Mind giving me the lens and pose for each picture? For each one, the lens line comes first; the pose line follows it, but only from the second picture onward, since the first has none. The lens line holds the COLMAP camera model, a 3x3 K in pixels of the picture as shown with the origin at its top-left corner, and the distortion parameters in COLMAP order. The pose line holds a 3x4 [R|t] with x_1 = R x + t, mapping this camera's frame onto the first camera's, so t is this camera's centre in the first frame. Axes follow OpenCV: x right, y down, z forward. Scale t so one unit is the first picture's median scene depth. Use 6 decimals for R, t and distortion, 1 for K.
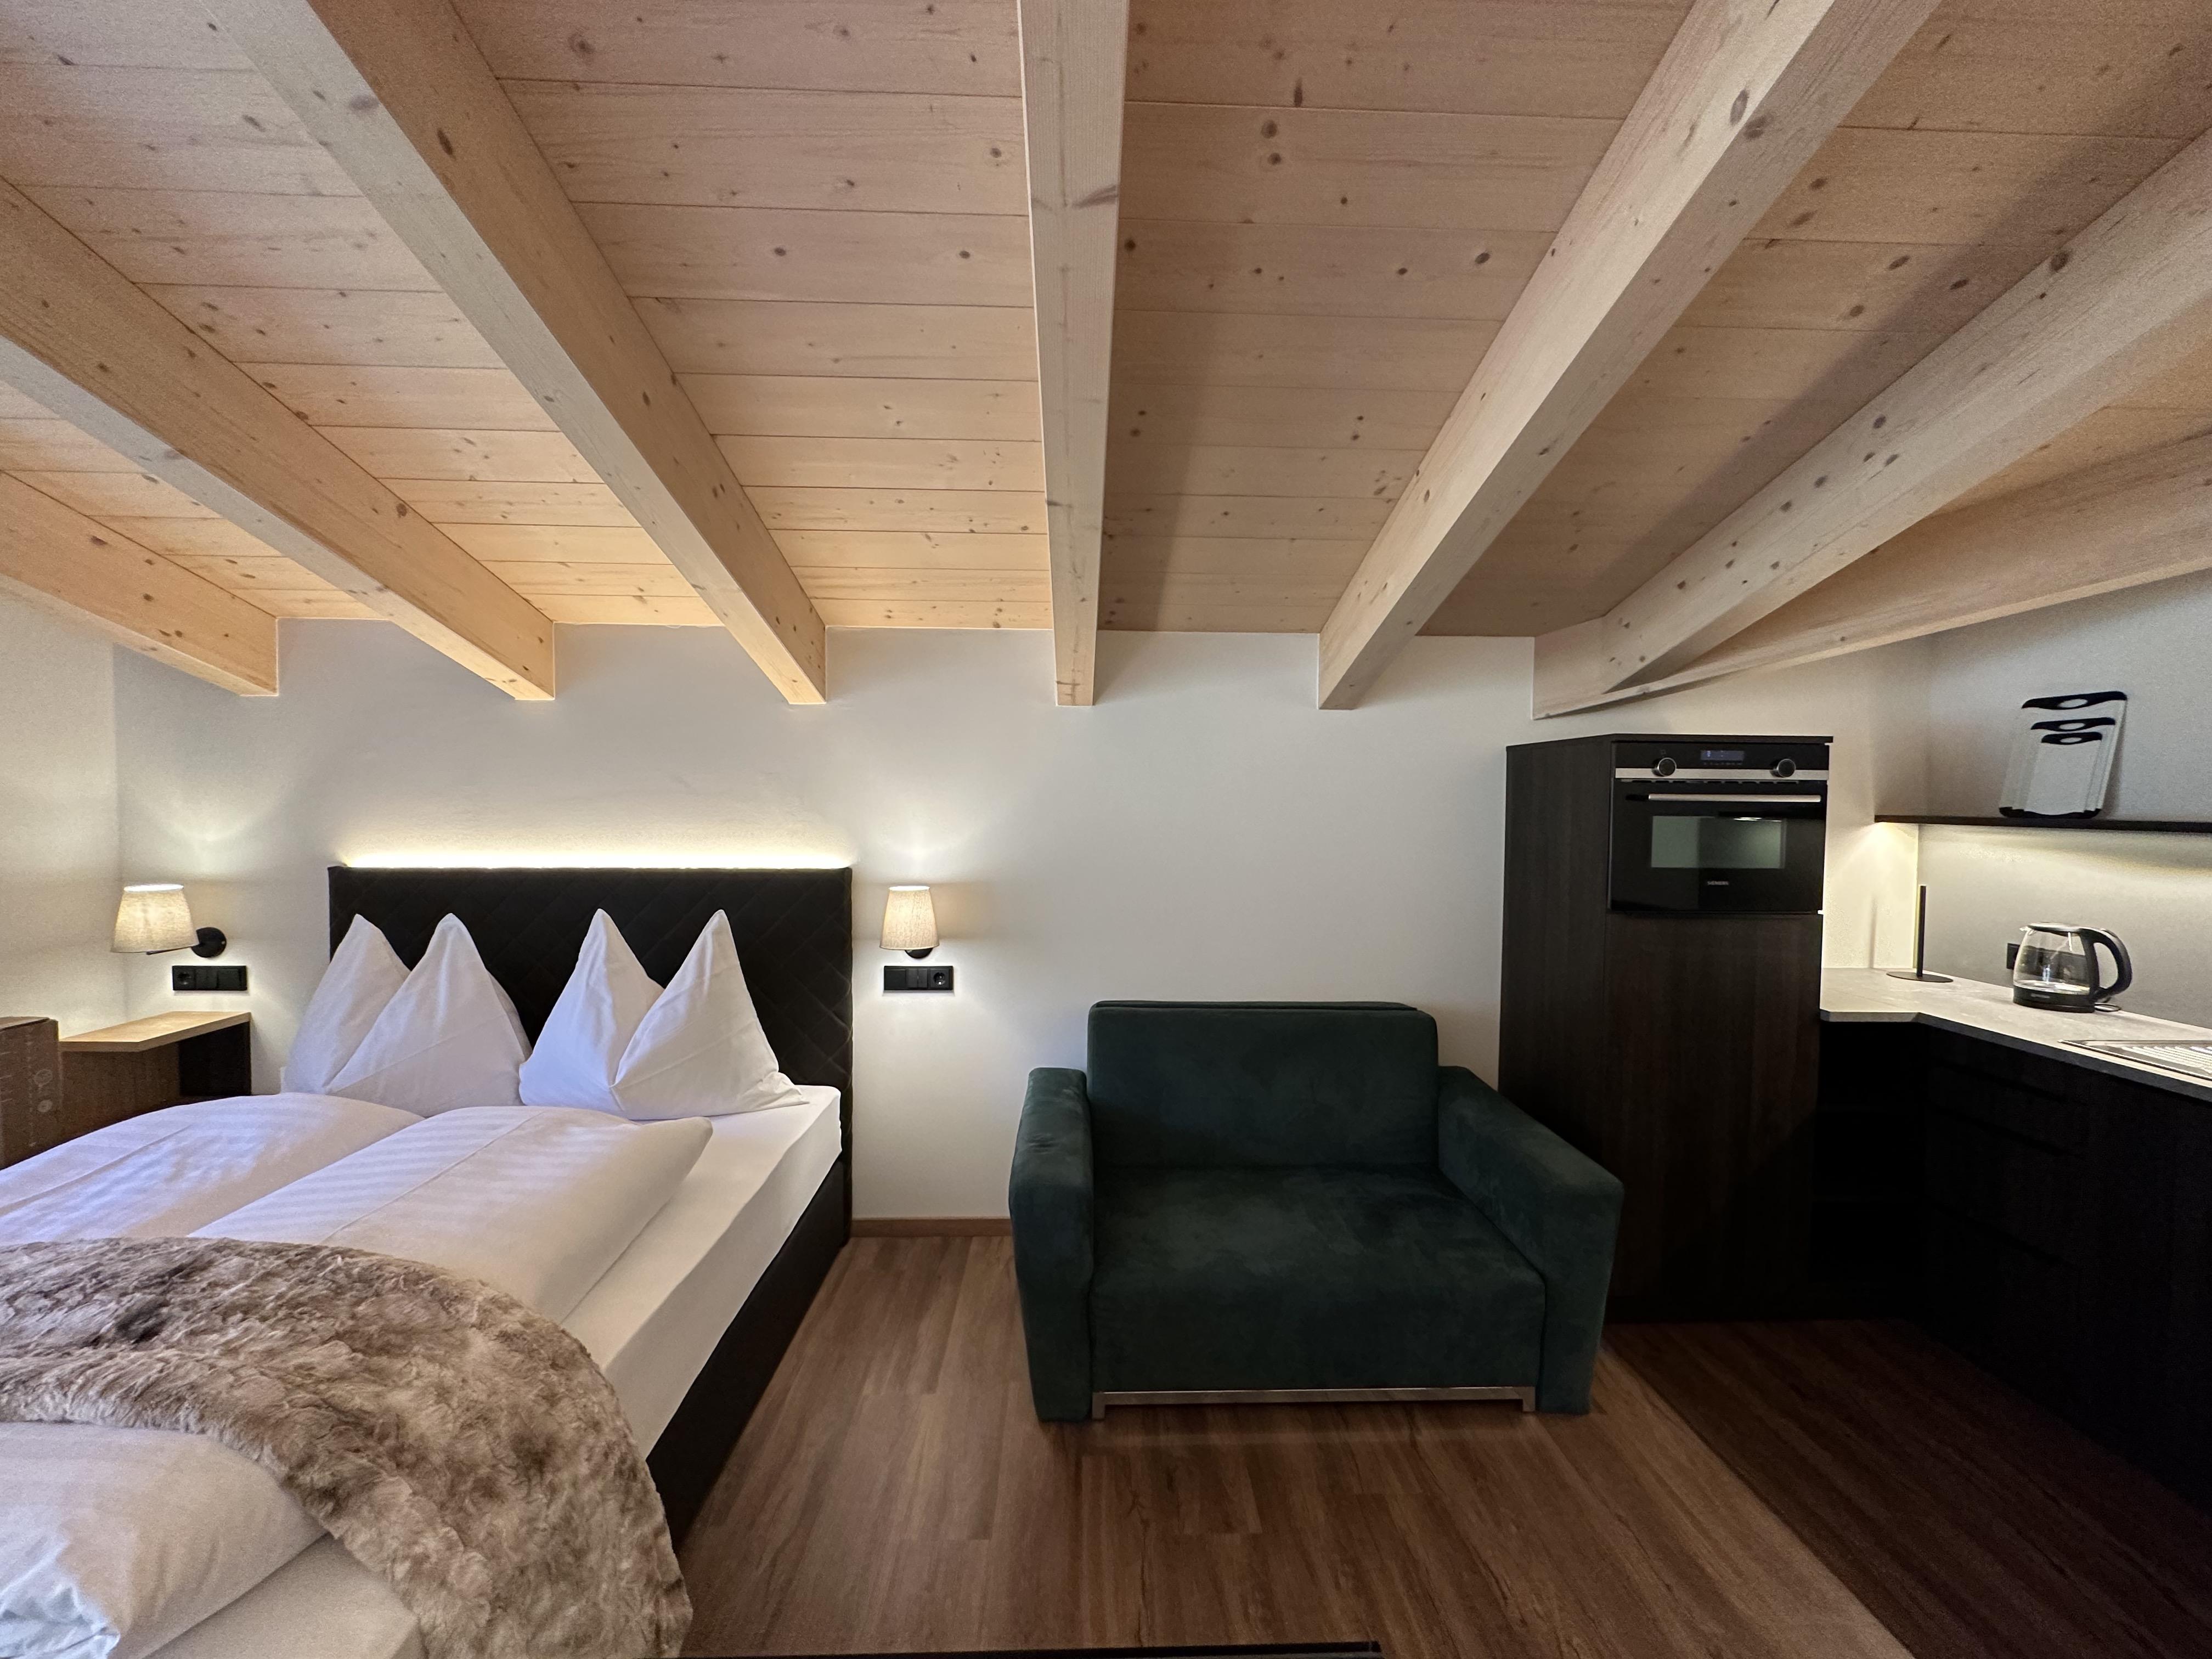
lens RADIAL K [[878.4, 0, 1106.0], [0, 878.4, 829.5], [0, 0, 1]] dist [-0.002333, -0.000615]
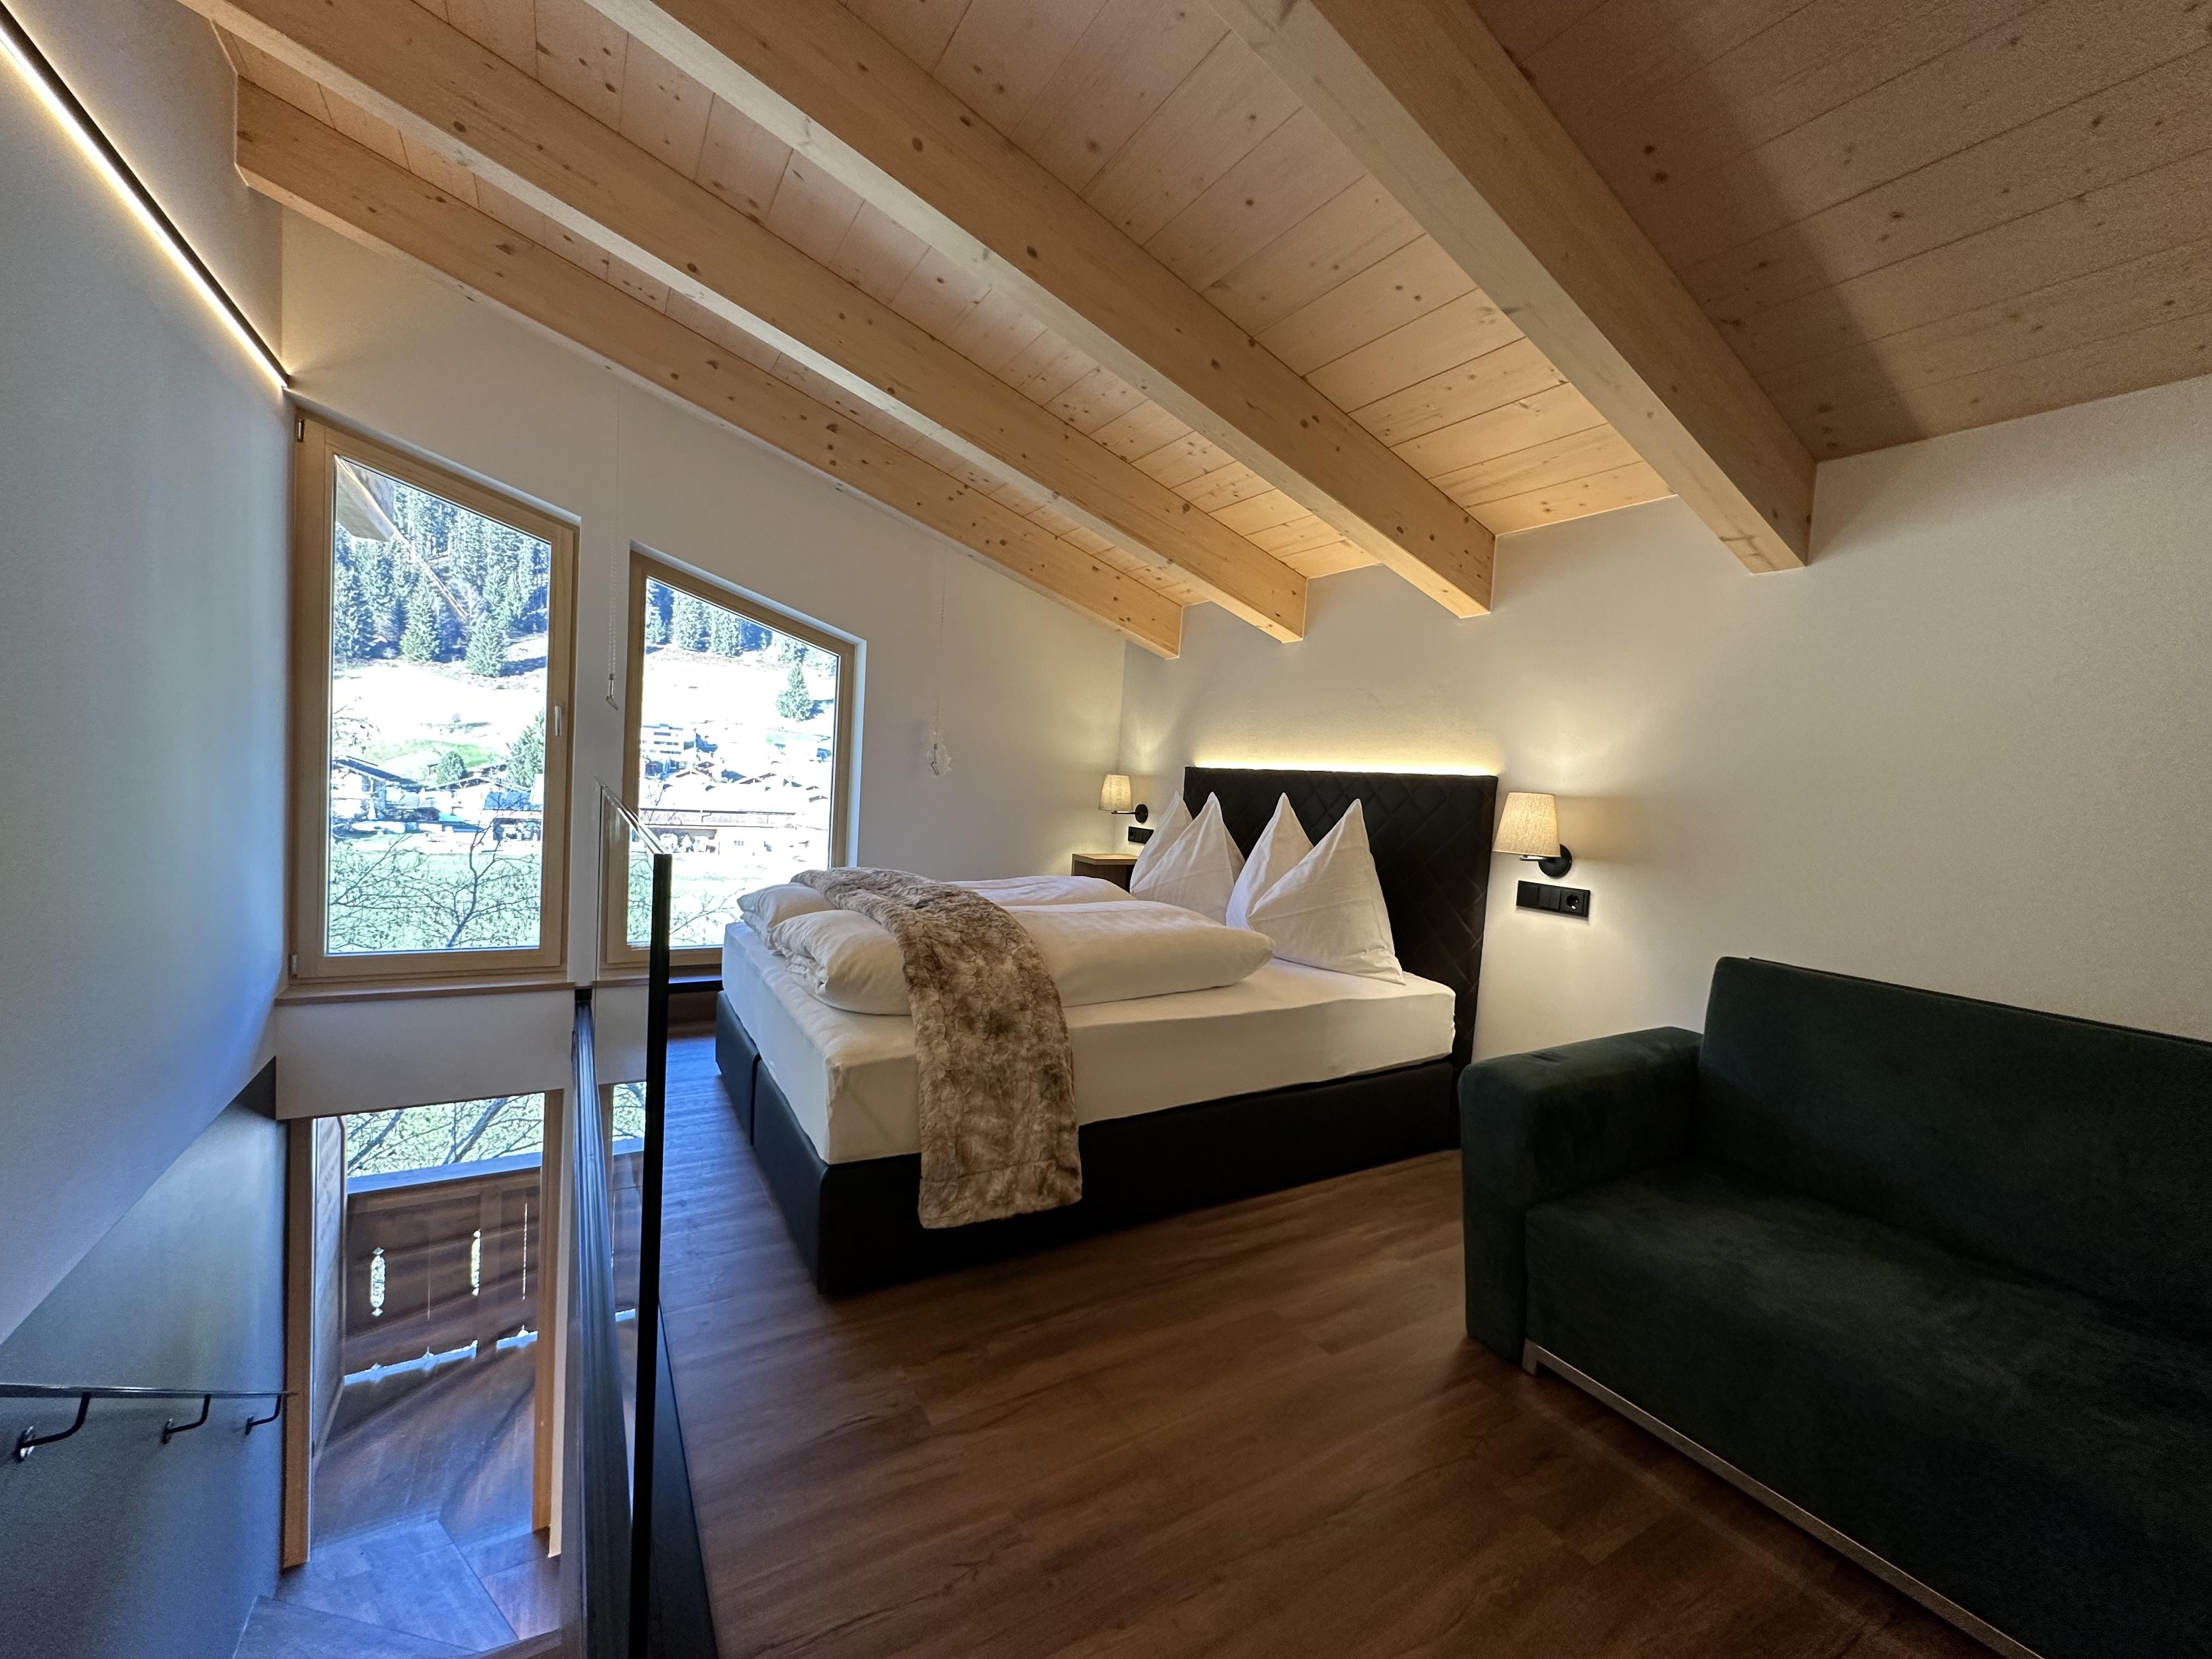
lens RADIAL K [[878.4, 0, 1106.0], [0, 878.4, 829.5], [0, 0, 1]] dist [-0.002333, -0.000615]
pose [[0.490062, 0.071446, -0.868754, 0.422349], [-0.091093, 0.995376, 0.030474, 0.133743], [0.866915, 0.064203, 0.494305, 0.159057]]
